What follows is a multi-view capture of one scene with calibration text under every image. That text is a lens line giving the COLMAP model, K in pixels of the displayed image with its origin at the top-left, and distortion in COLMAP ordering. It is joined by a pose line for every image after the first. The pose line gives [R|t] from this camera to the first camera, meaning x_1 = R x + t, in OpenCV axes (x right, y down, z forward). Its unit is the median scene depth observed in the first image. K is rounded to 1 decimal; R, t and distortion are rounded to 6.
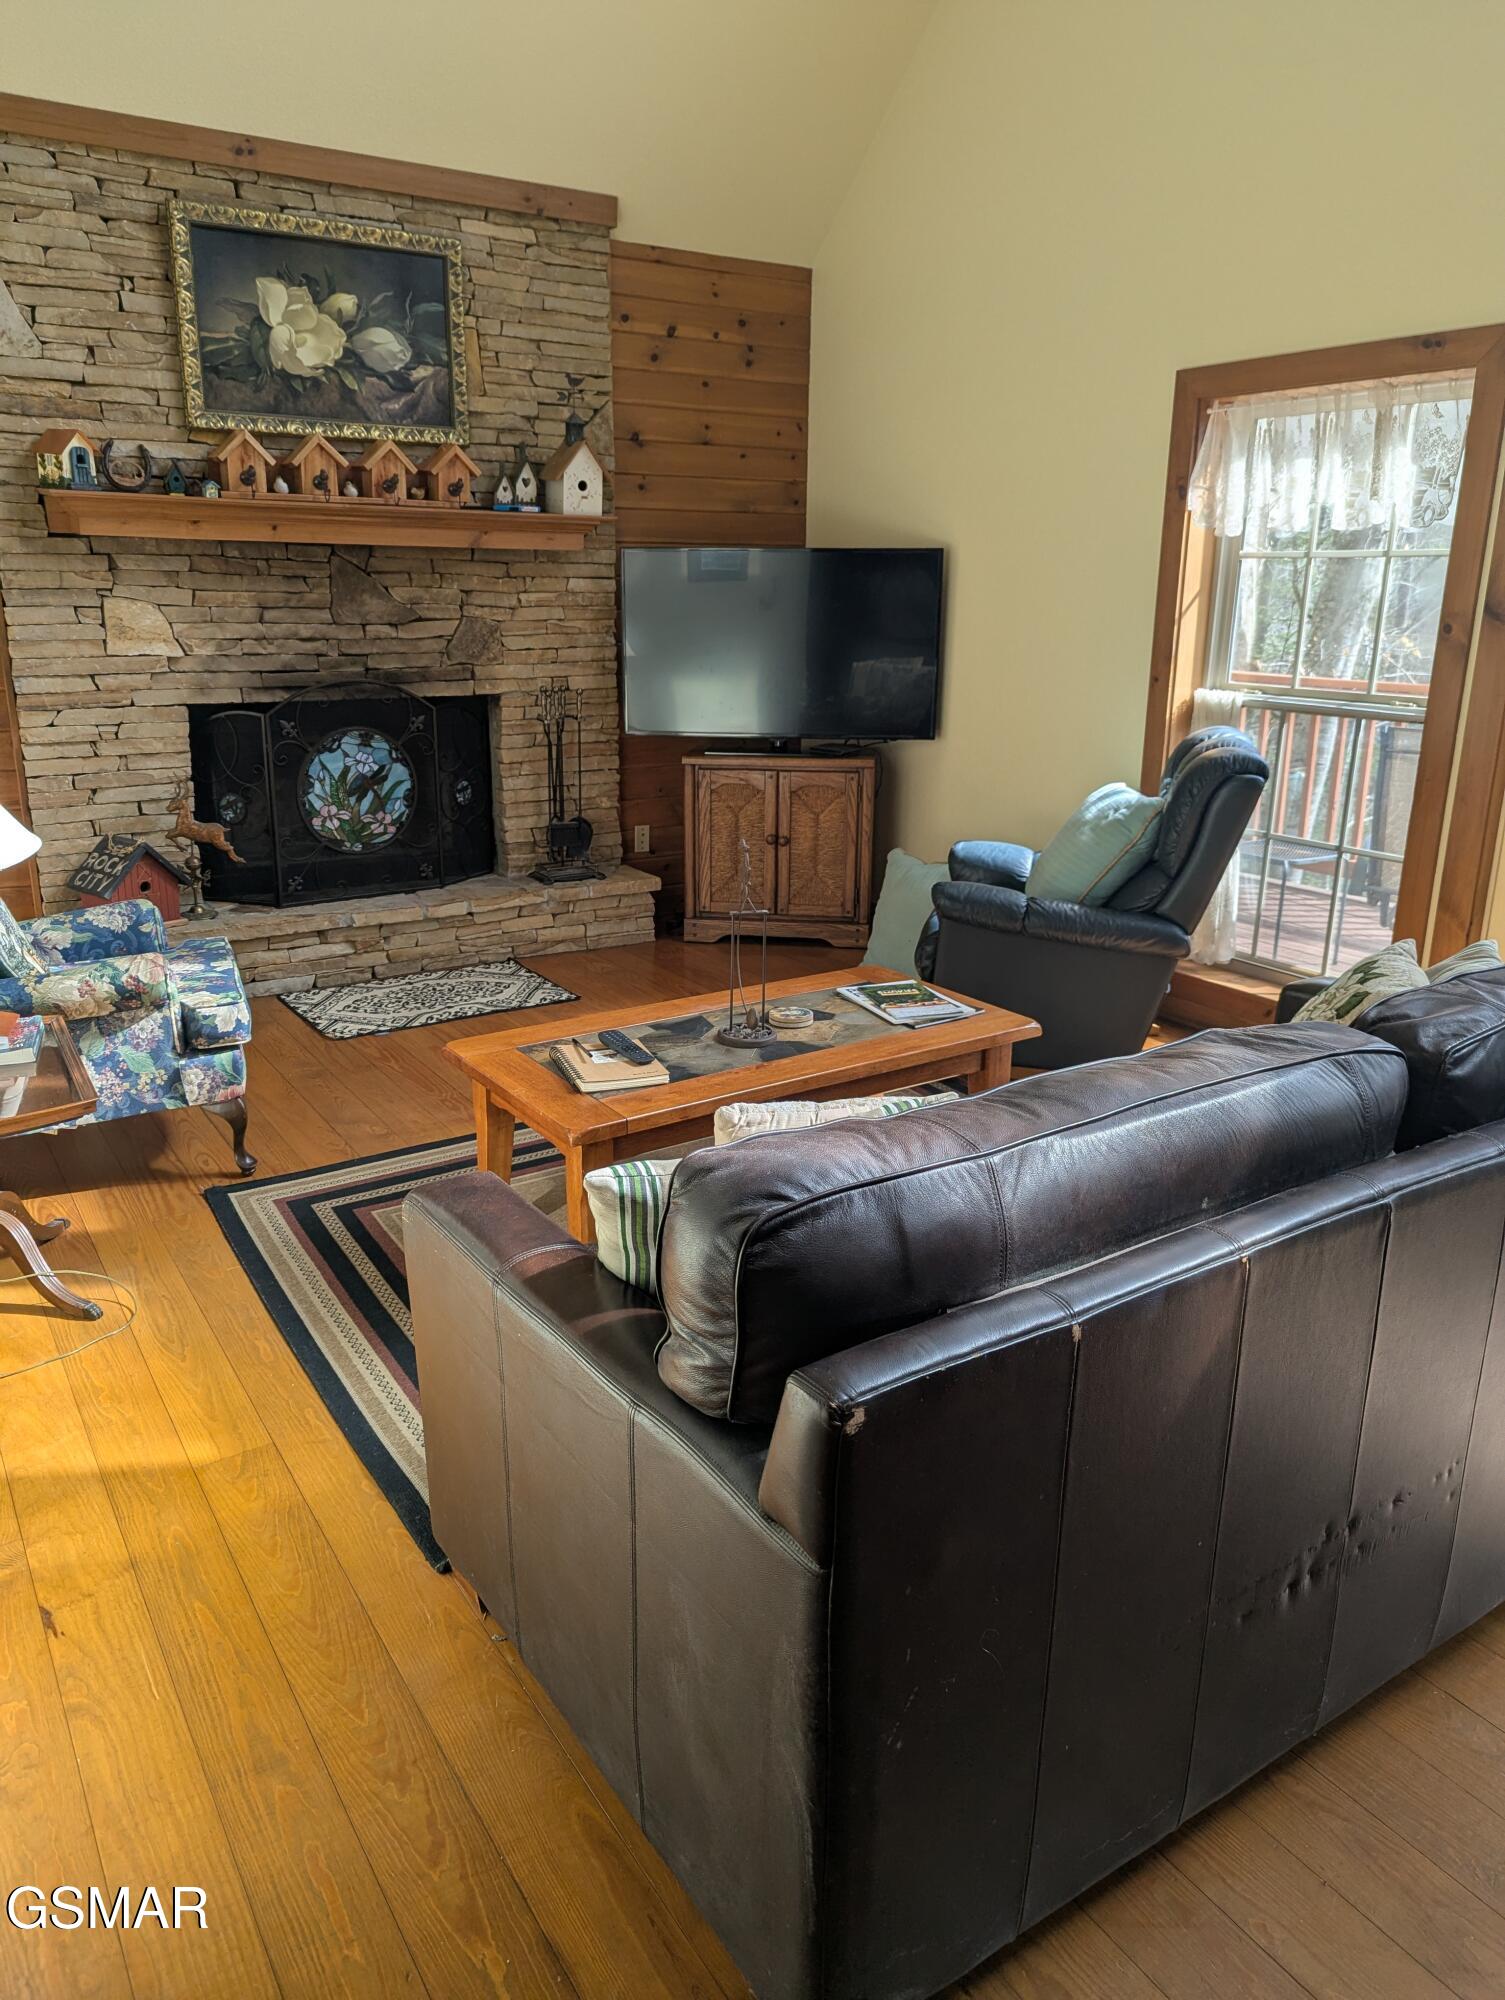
lens RADIAL K [[1402.6, 0, 756.3], [0, 1402.6, 1005.4], [0, 0, 1]] dist [0.042590, -0.043548]
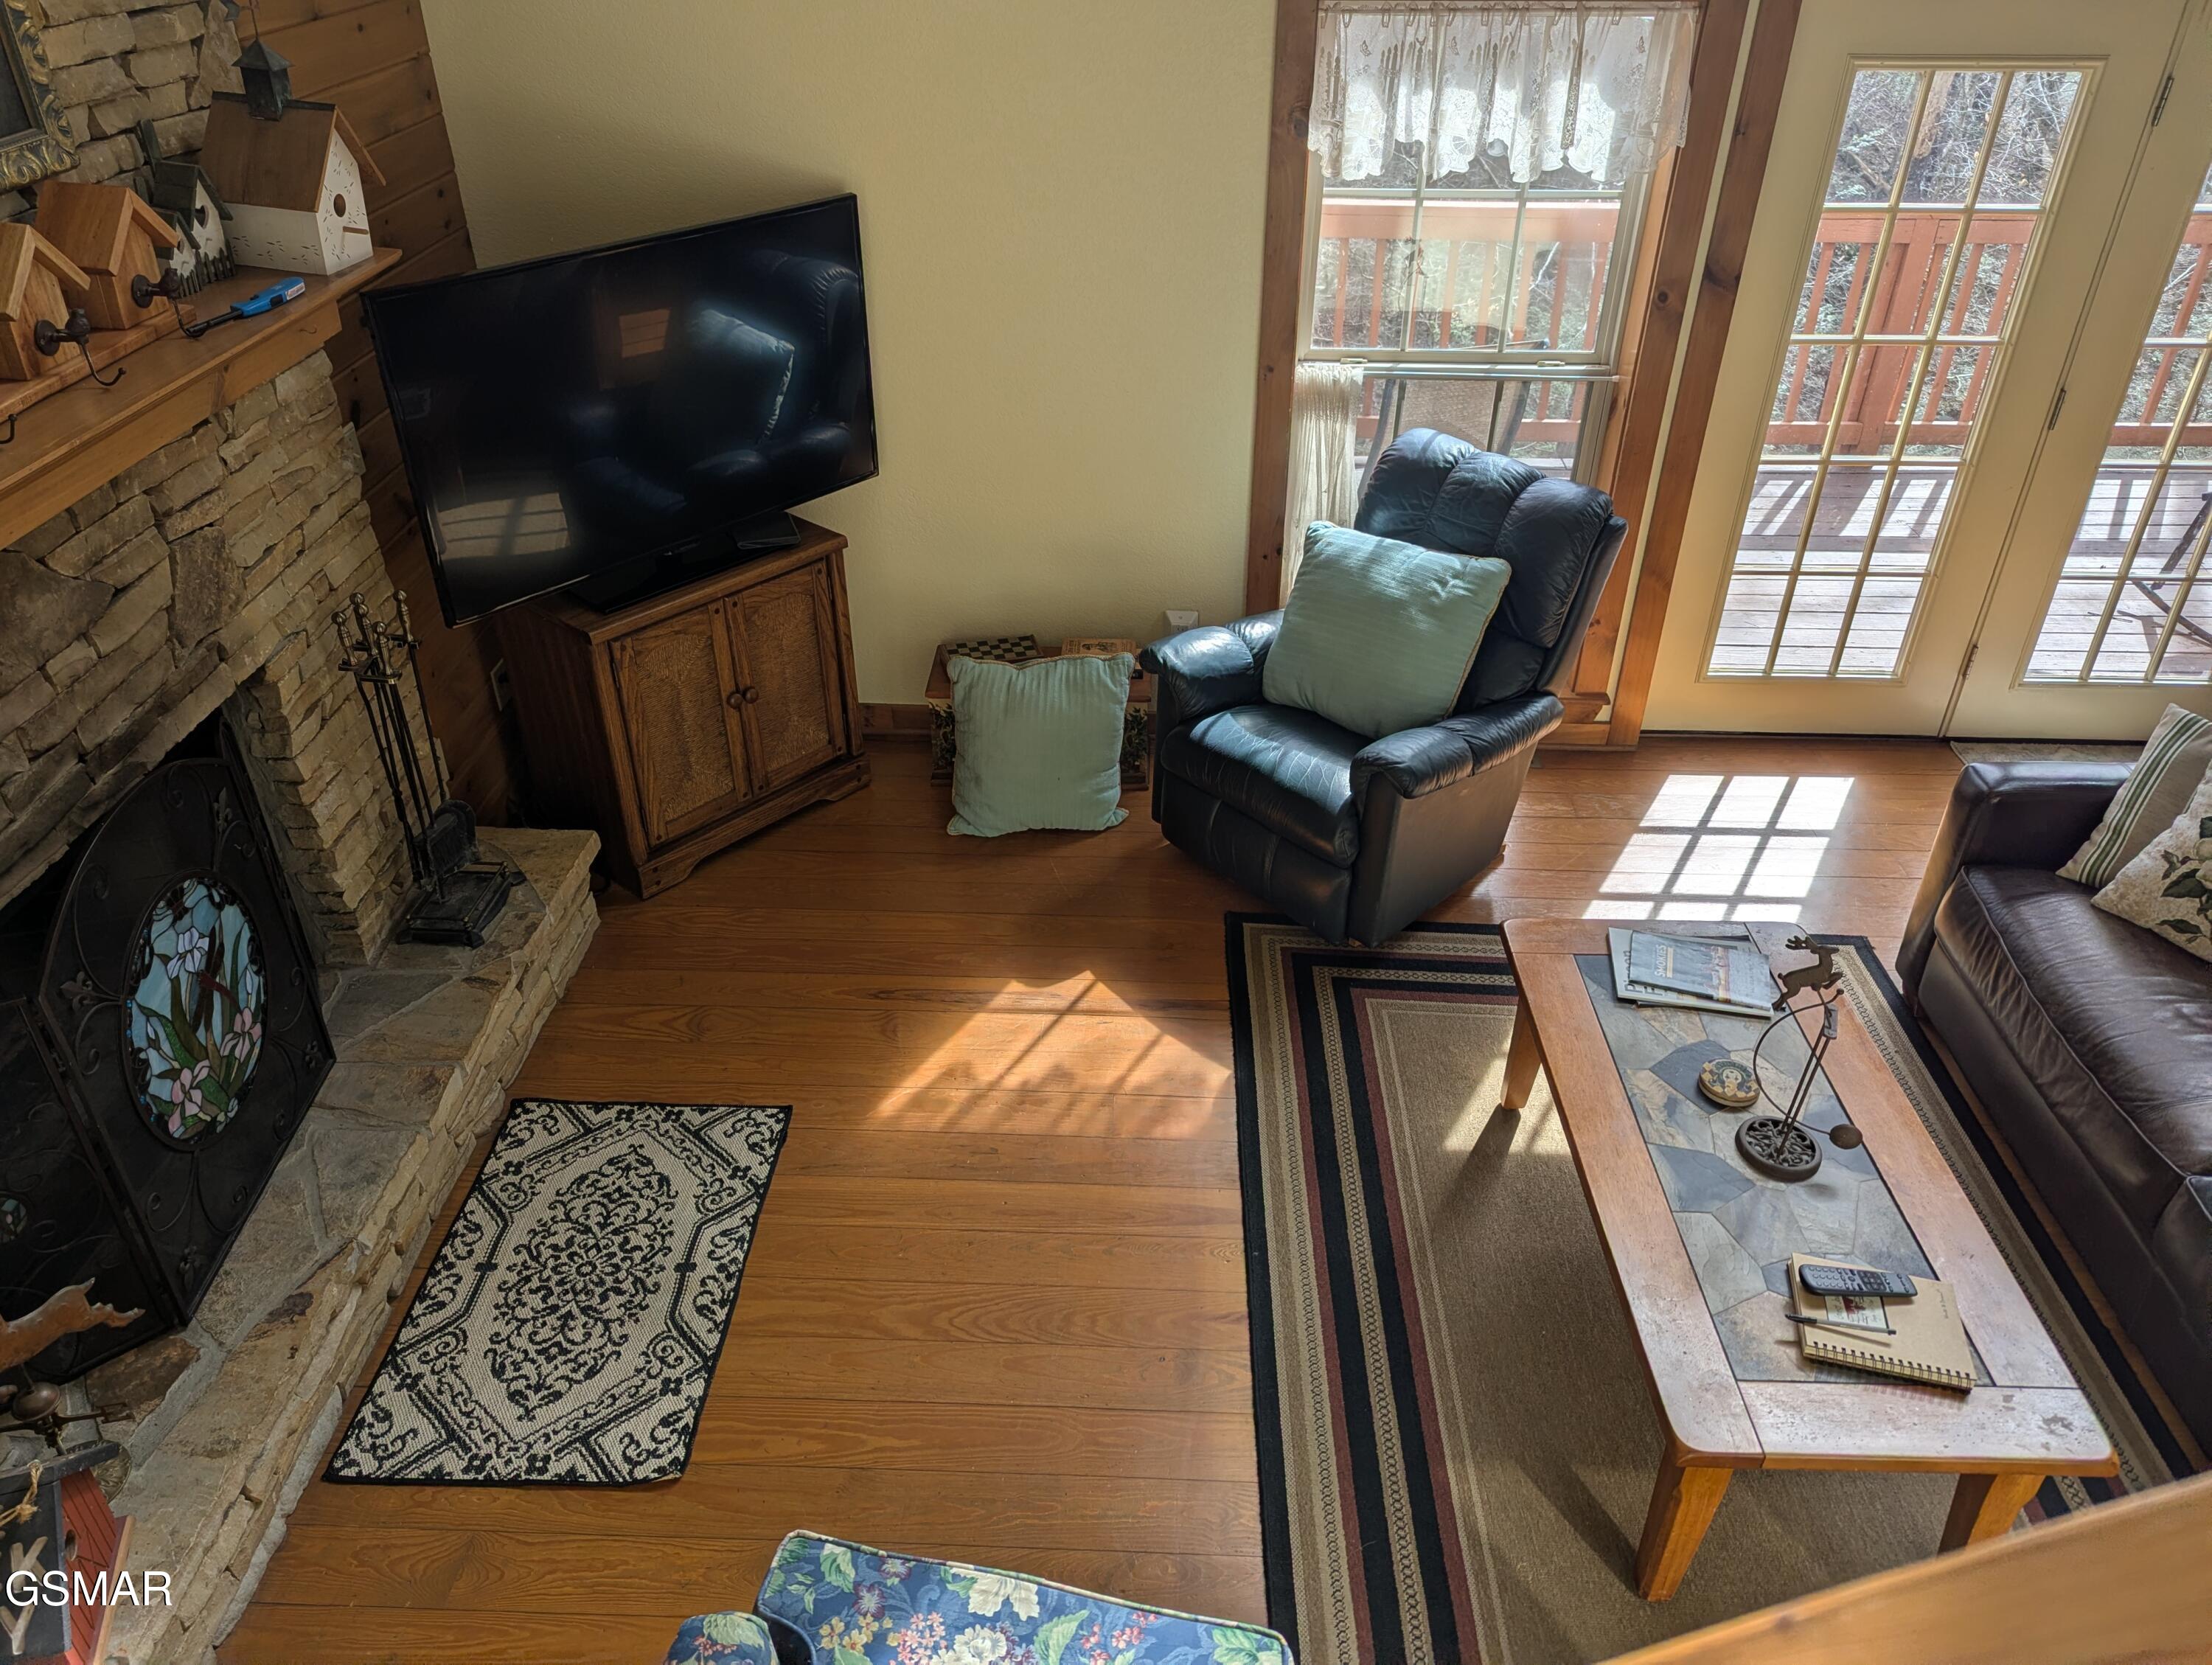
lens RADIAL K [[1541.2, 0, 1124.8], [0, 1541.2, 817.2], [0, 0, 1]] dist [0.022912, -0.007089]
pose [[0.570956, -0.455491, 0.683035, -0.435707], [0.236497, 0.887960, 0.394458, -0.341049], [-0.786179, -0.063683, 0.614709, 0.476986]]
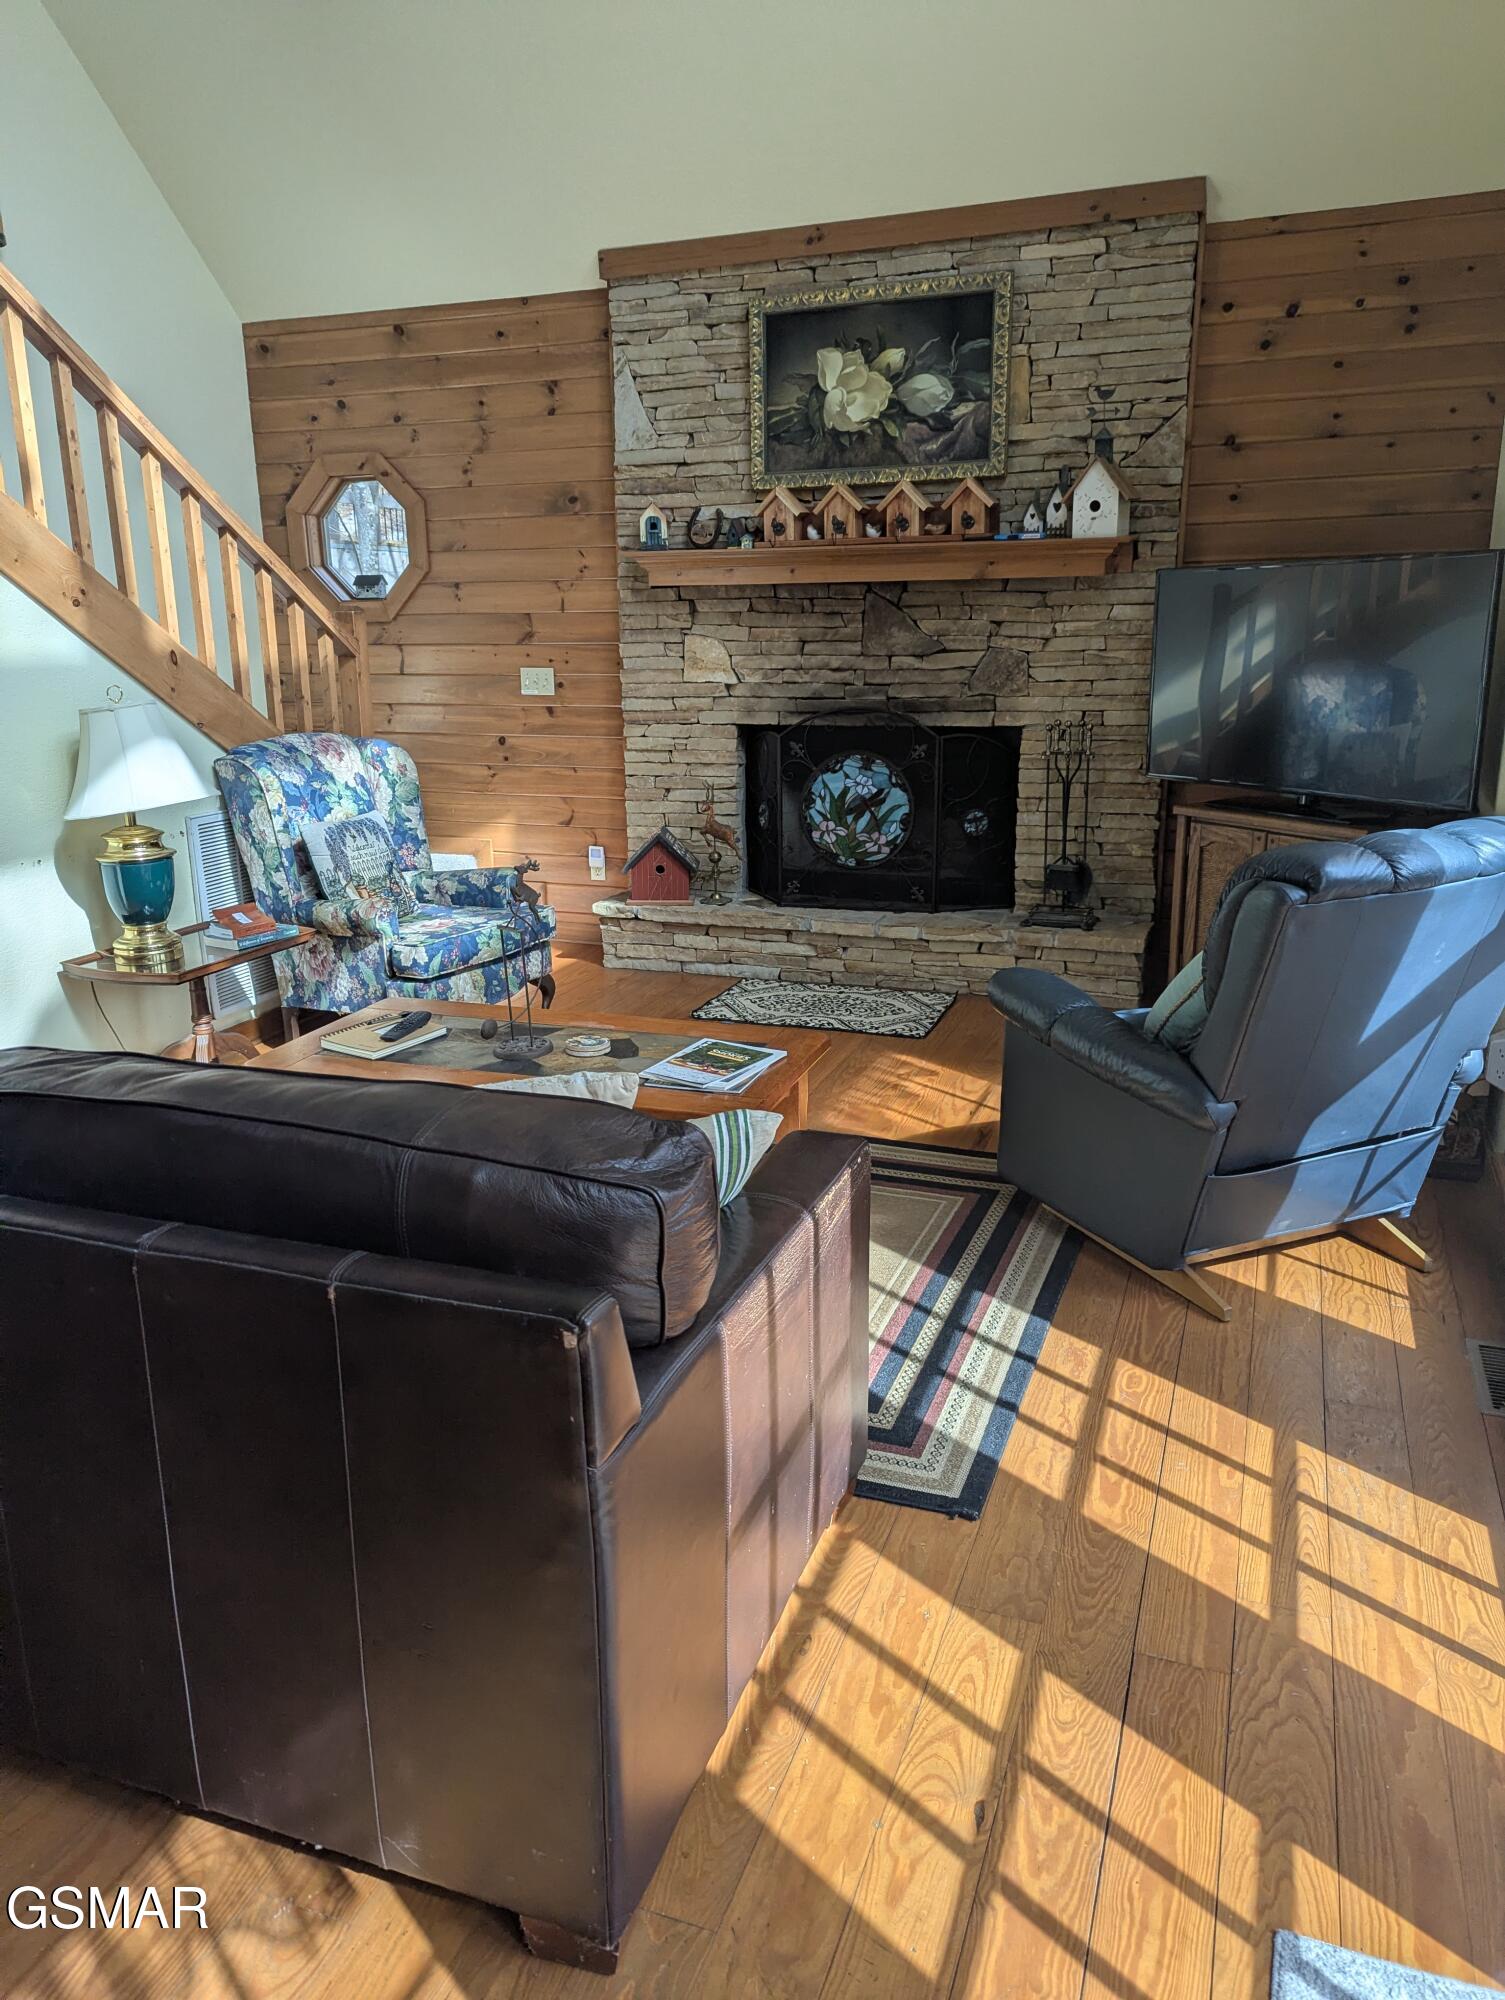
lens RADIAL K [[1402.6, 0, 745.1], [0, 1402.6, 1011.6], [0, 0, 1]] dist [0.042590, -0.043548]
pose [[0.580528, 0.199912, -0.789318, 0.559283], [-0.213462, 0.972852, 0.089399, -0.082226], [0.785762, 0.116591, 0.607441, 0.306117]]
